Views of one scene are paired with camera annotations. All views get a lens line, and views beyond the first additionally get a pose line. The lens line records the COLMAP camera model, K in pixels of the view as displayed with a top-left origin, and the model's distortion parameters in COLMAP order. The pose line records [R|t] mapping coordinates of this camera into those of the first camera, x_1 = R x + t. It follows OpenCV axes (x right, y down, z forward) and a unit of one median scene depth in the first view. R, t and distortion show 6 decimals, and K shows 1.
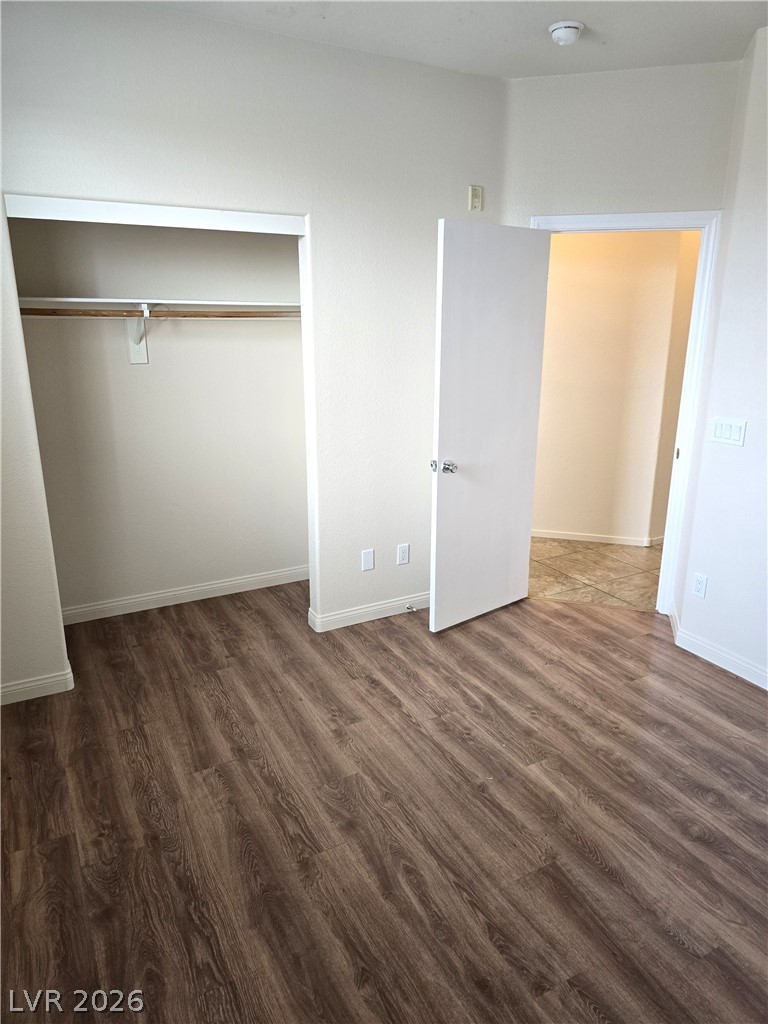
lens RADIAL K [[691.8, 0, 401.8], [0, 691.8, 509.4], [0, 0, 1]] dist [0.054856, -0.045012]
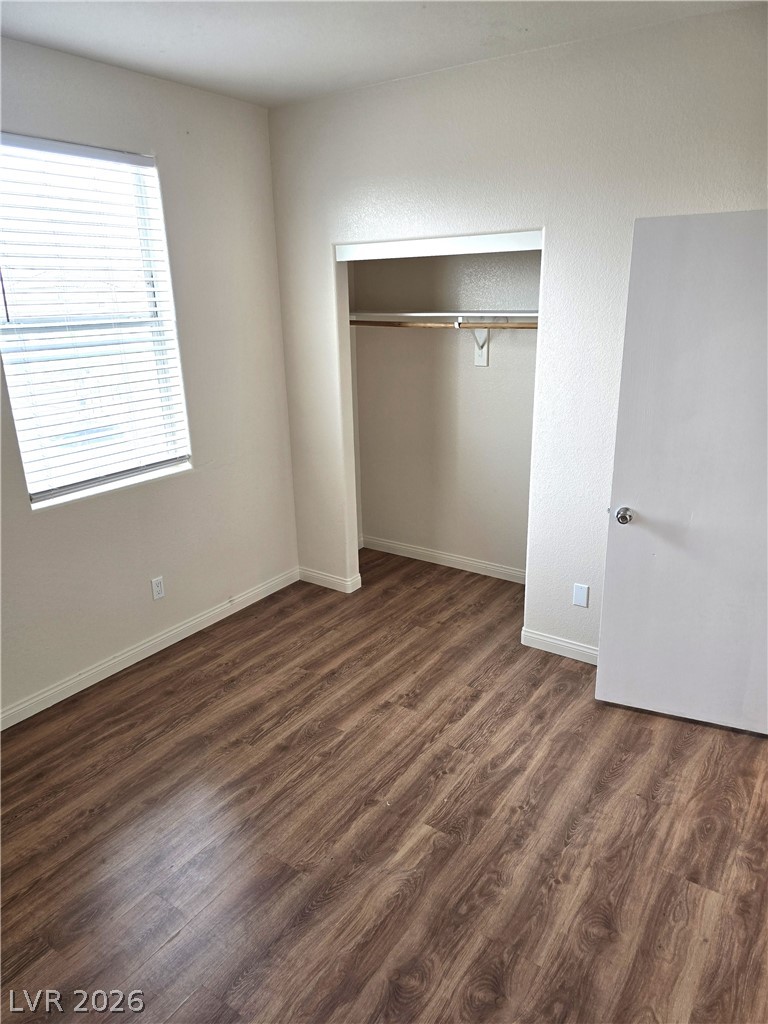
lens RADIAL K [[691.8, 0, 401.8], [0, 691.8, 509.4], [0, 0, 1]] dist [0.054856, -0.045012]
pose [[0.446391, 0.256662, -0.857240, 0.861587], [-0.230667, 0.958612, 0.166898, -0.194718], [0.864597, 0.123235, 0.487120, 0.445156]]
